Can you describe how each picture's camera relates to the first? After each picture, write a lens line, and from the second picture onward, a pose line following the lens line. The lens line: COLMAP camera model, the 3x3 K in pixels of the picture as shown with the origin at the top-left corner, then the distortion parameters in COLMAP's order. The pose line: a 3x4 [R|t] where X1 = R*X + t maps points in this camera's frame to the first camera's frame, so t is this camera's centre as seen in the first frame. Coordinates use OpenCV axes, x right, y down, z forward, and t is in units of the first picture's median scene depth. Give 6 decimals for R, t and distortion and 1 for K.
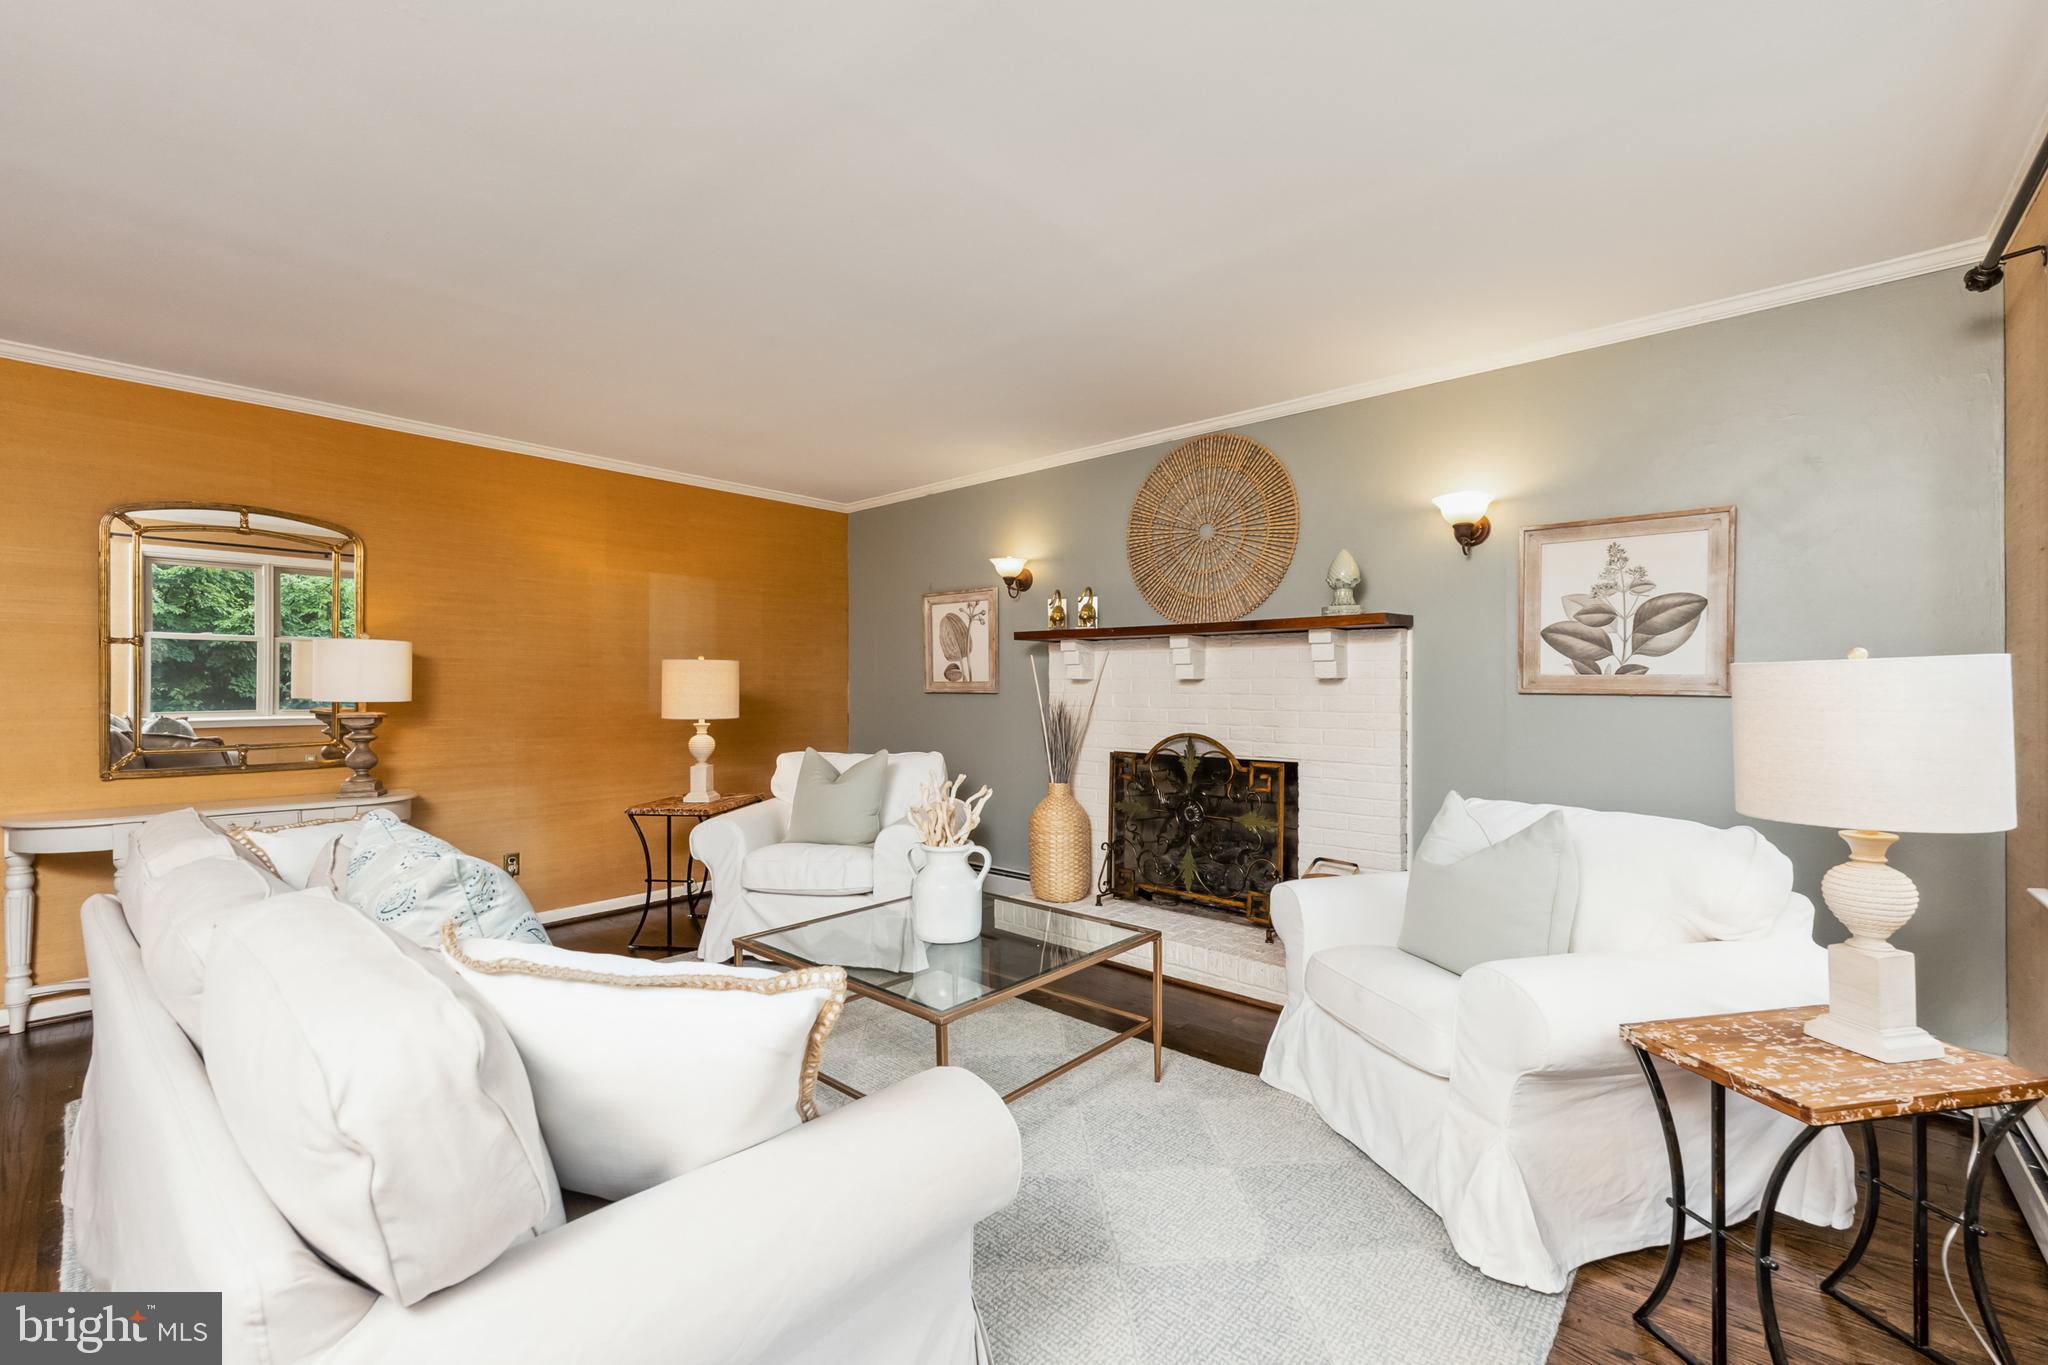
lens RADIAL K [[853.8, 0, 1013.4], [0, 853.8, 681.4], [0, 0, 1]] dist [-0.001361, 0.000133]
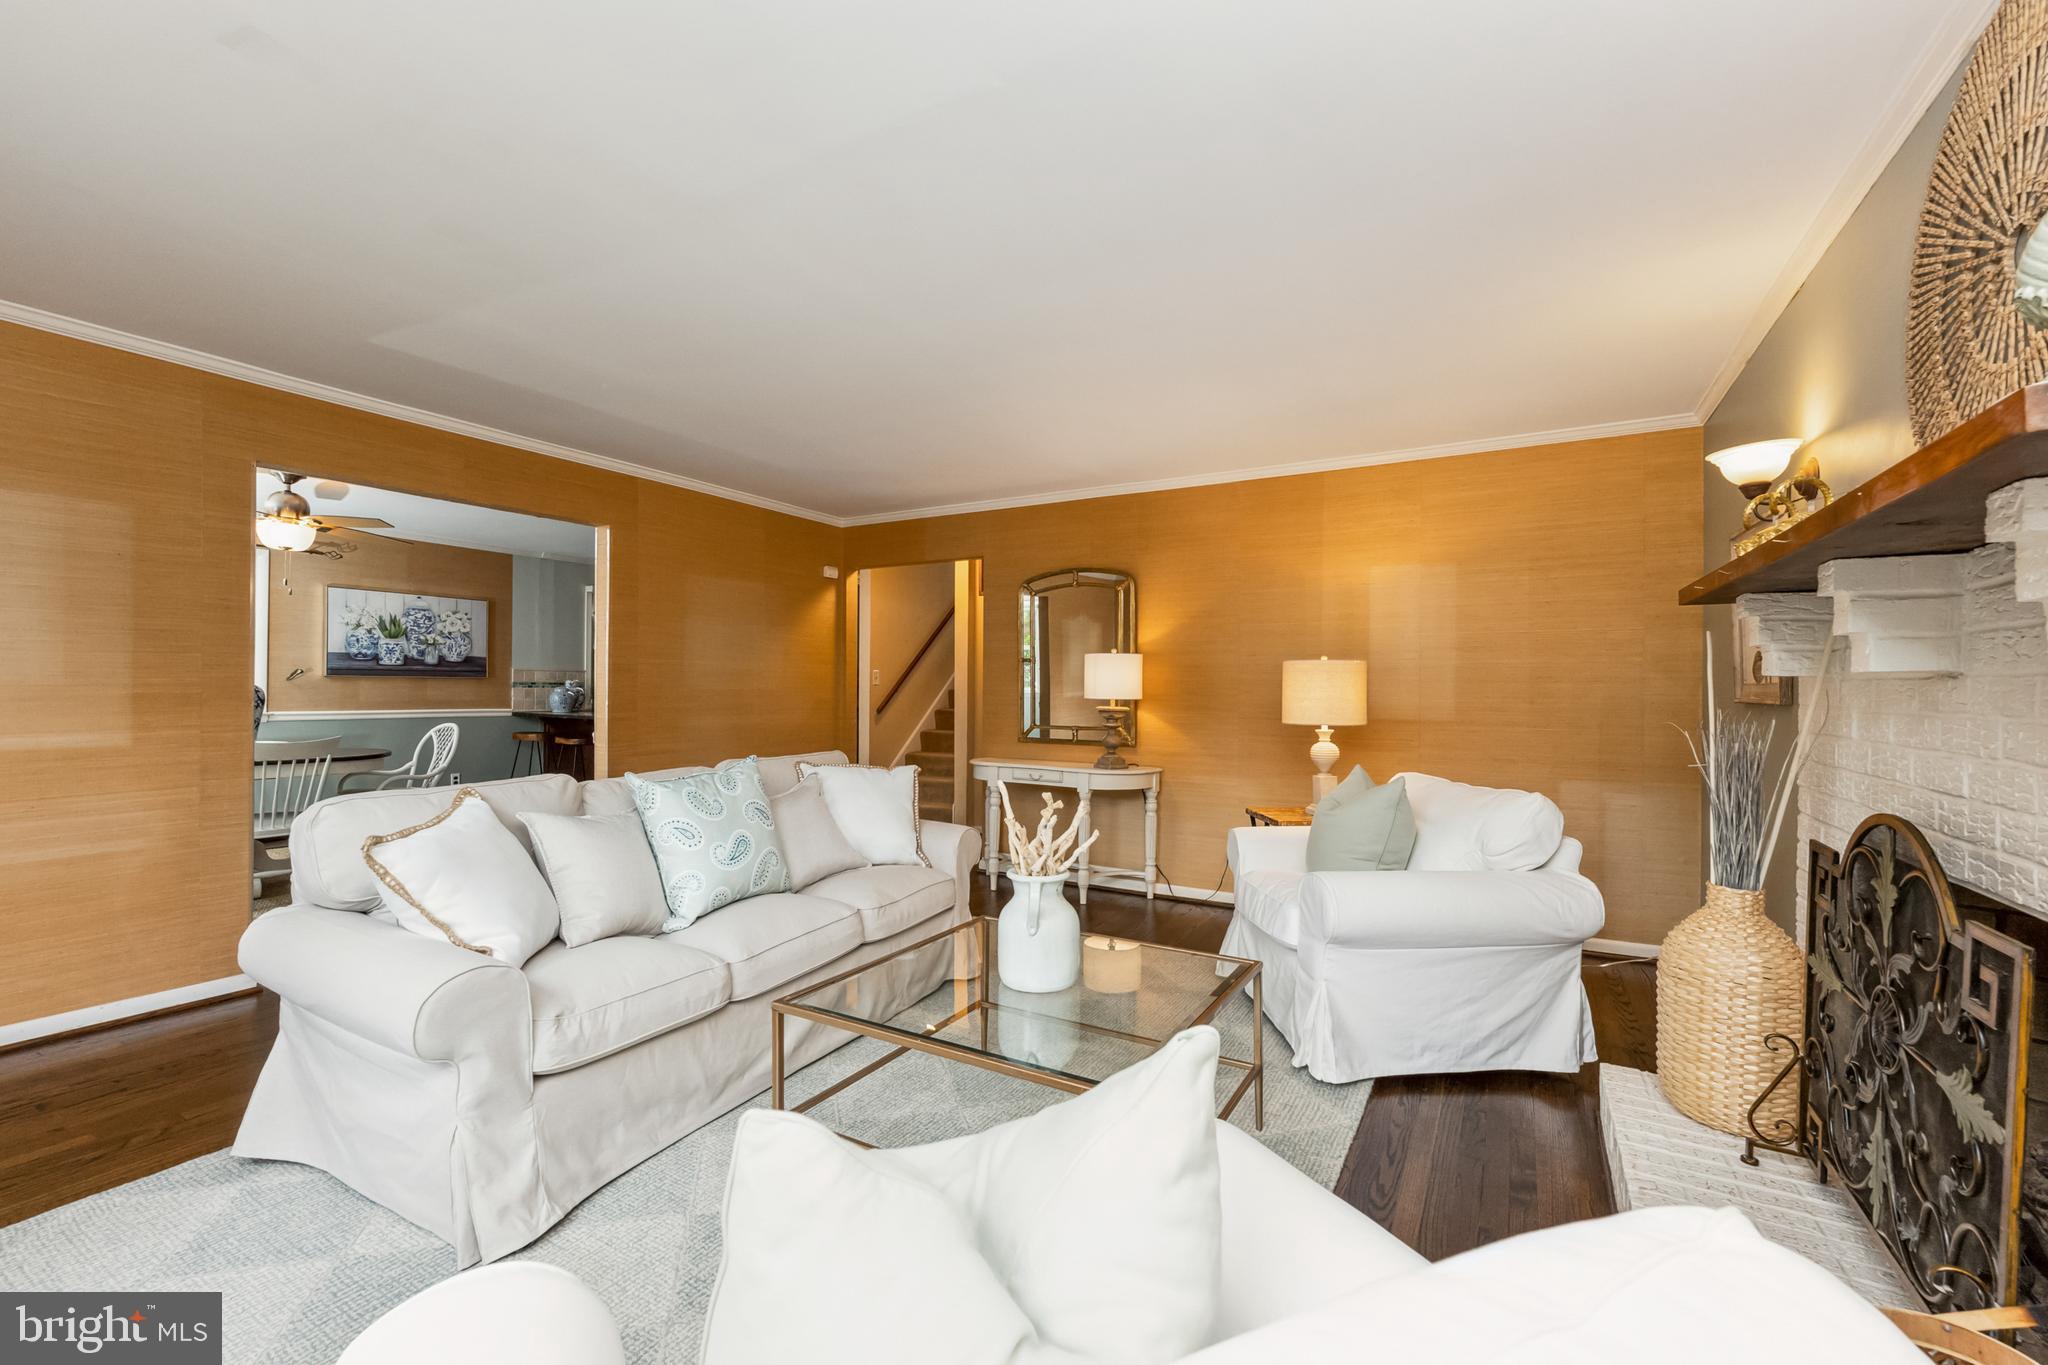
lens RADIAL K [[853.8, 0, 1021.4], [0, 853.8, 693.0], [0, 0, 1]] dist [-0.001361, 0.000133]
pose [[0.196204, 0.006872, -0.980539, 0.509104], [-0.002963, 0.999975, 0.006416, 0.005547], [0.980559, 0.001647, 0.196220, 0.553202]]
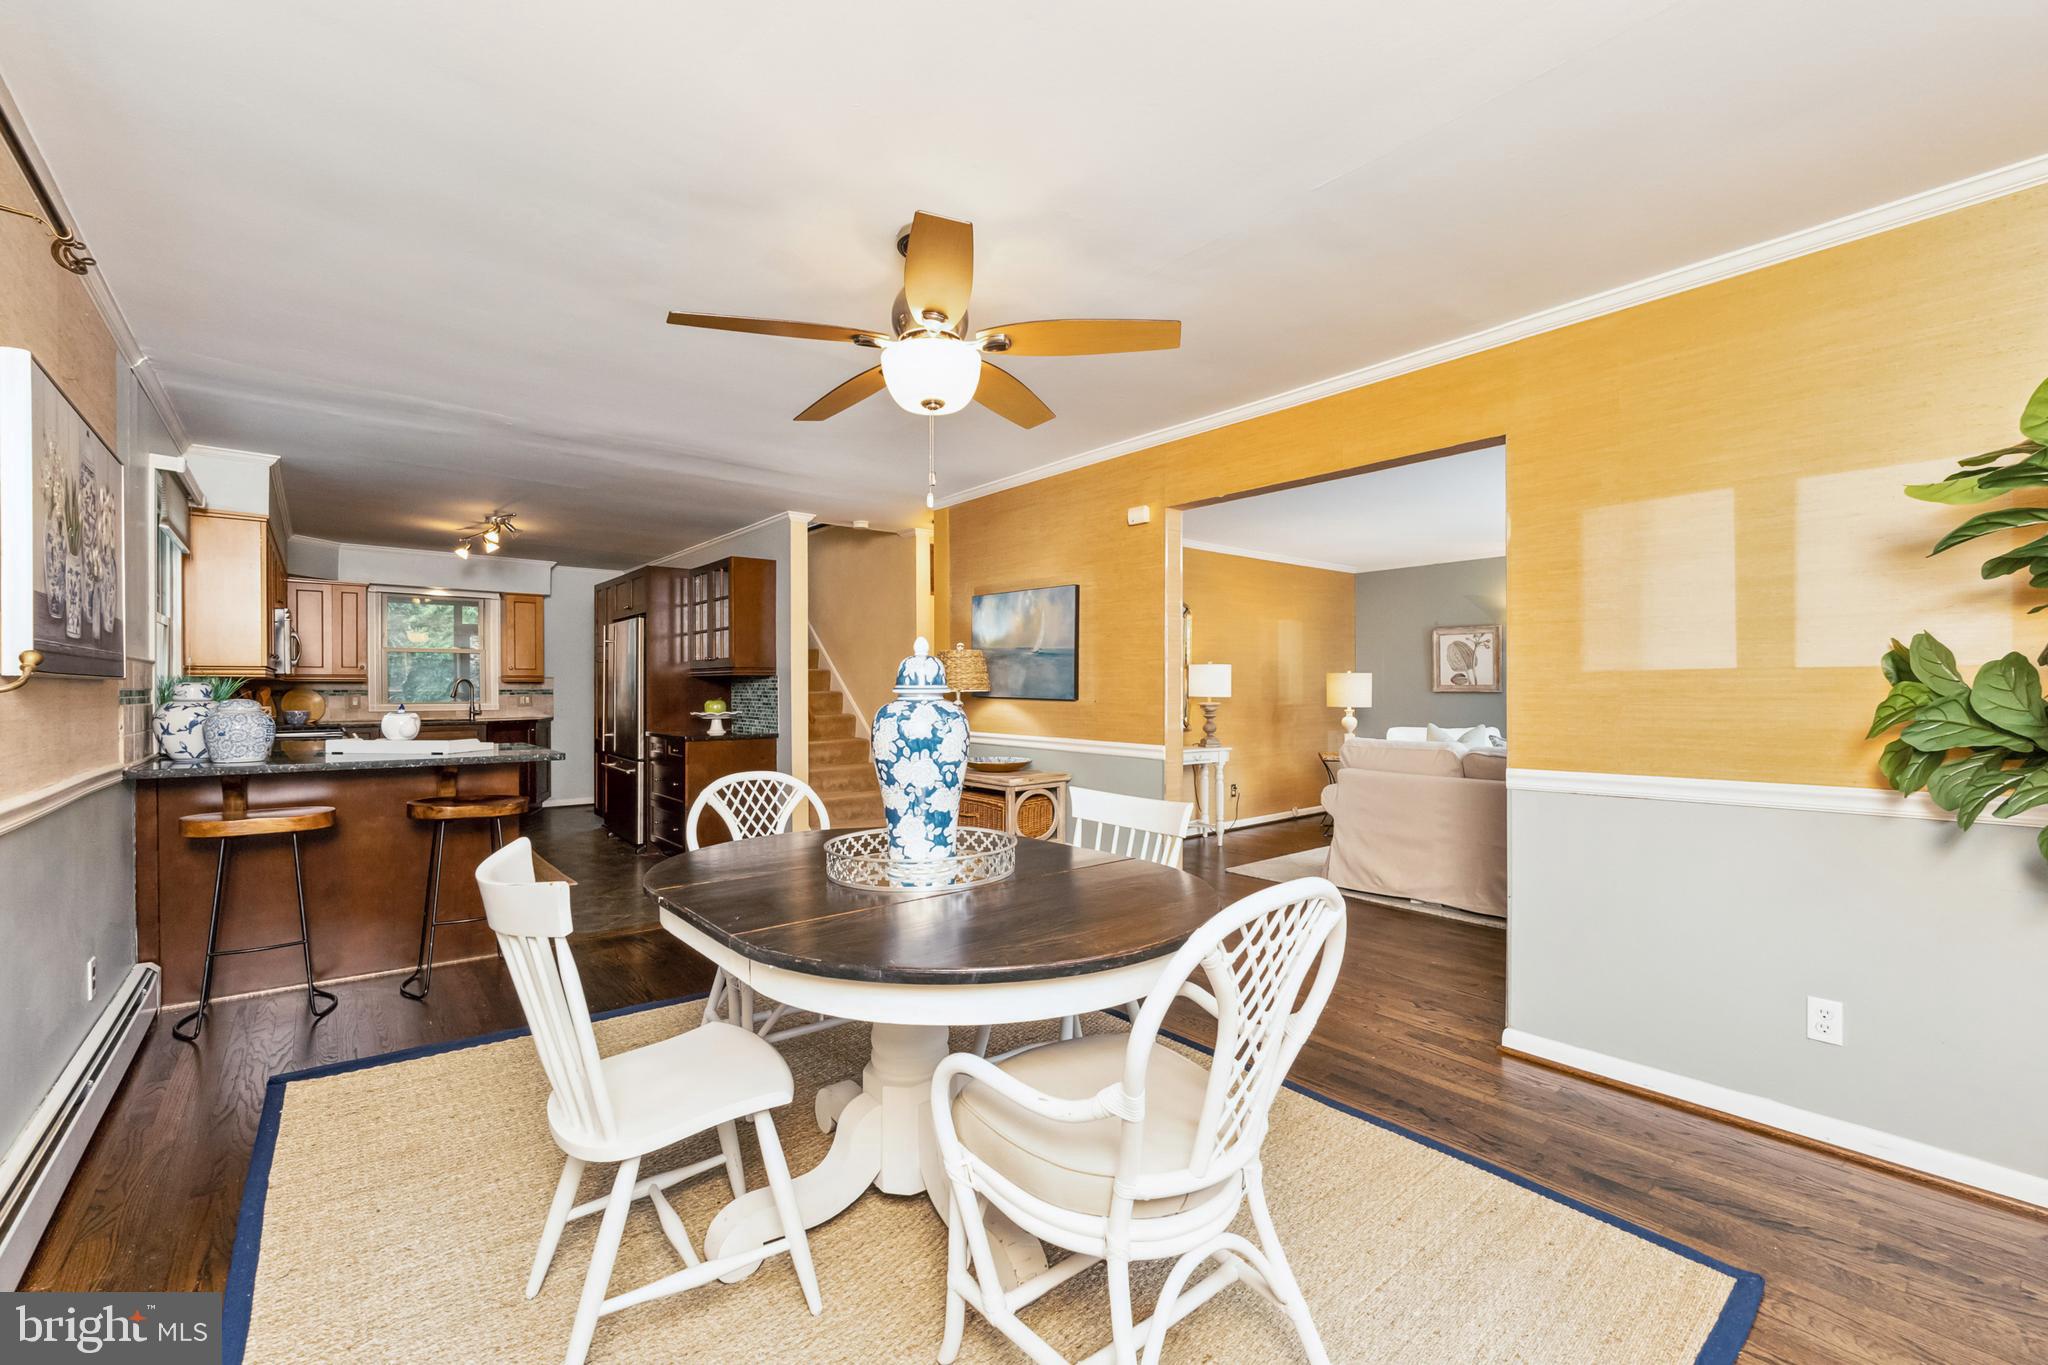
lens RADIAL K [[853.8, 0, 1025.5], [0, 853.8, 685.4], [0, 0, 1]] dist [-0.001361, 0.000133]
pose [[0.987940, -0.004367, -0.154775, -0.816617], [0.004329, 0.999990, -0.000587, -0.001824], [0.154776, -0.000090, 0.987950, -0.879687]]
